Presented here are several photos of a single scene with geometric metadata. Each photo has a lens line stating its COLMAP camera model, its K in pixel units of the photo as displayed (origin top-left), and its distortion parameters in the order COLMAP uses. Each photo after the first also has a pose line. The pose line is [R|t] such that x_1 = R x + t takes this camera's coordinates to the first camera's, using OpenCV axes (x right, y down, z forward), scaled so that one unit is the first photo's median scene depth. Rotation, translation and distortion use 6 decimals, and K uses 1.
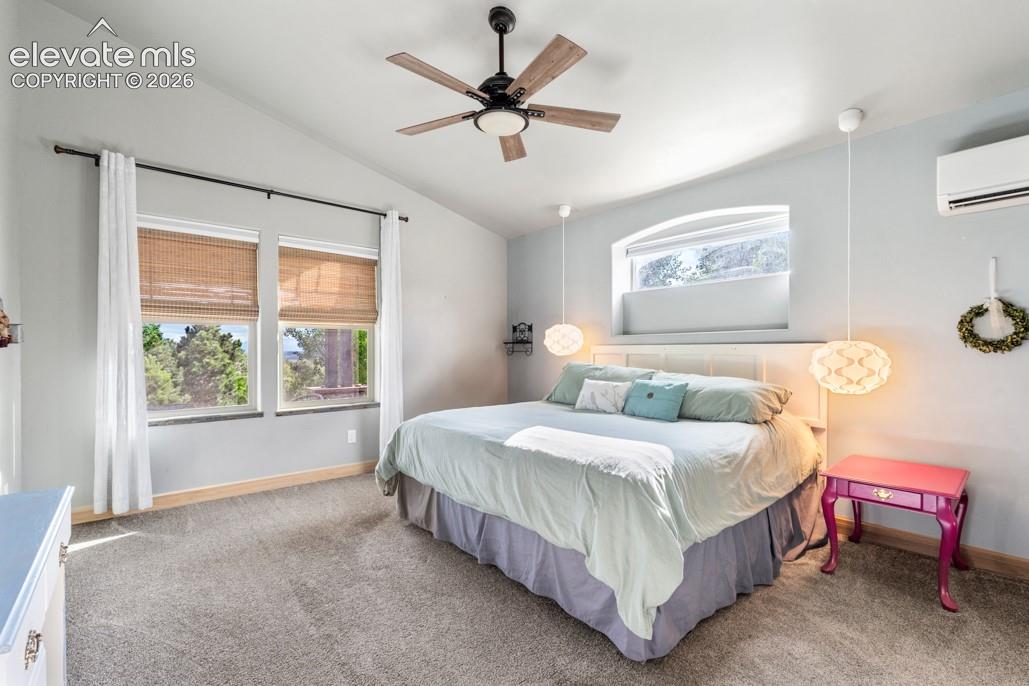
lens RADIAL K [[454.3, 0, 512.8], [0, 454.3, 338.3], [0, 0, 1]] dist [-0.001164, 0.000116]
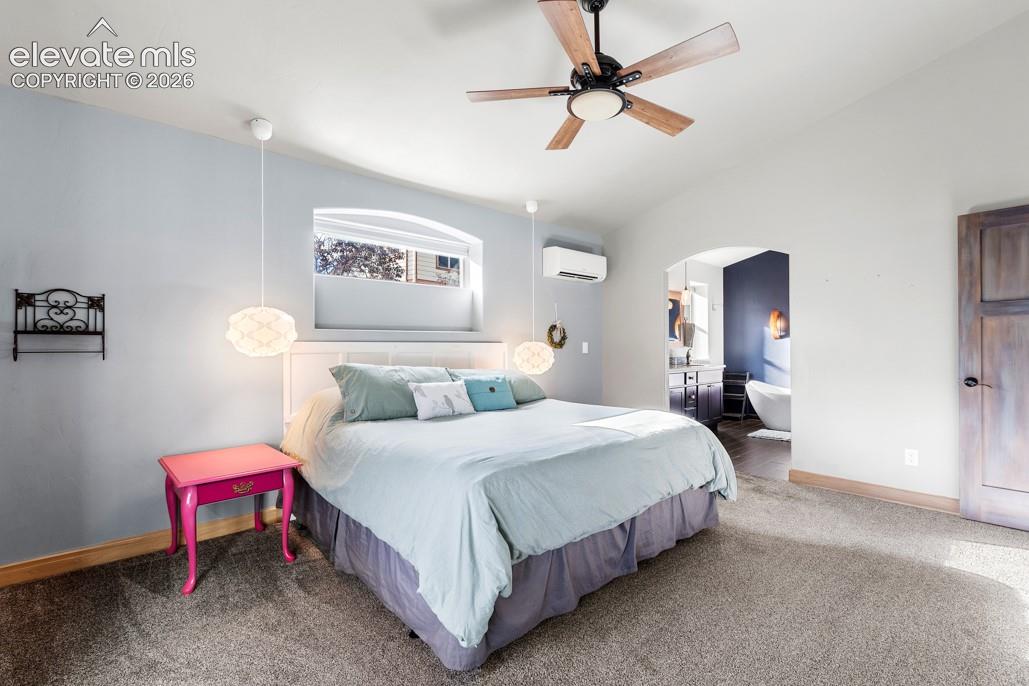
lens RADIAL K [[454.3, 0, 512.8], [0, 454.3, 338.3], [0, 0, 1]] dist [-0.001164, 0.000116]
pose [[-0.035755, 0.013969, 0.999263, -0.650367], [-0.026908, 0.999526, -0.014935, 0.014343], [-0.998998, -0.027422, -0.035362, 0.813970]]
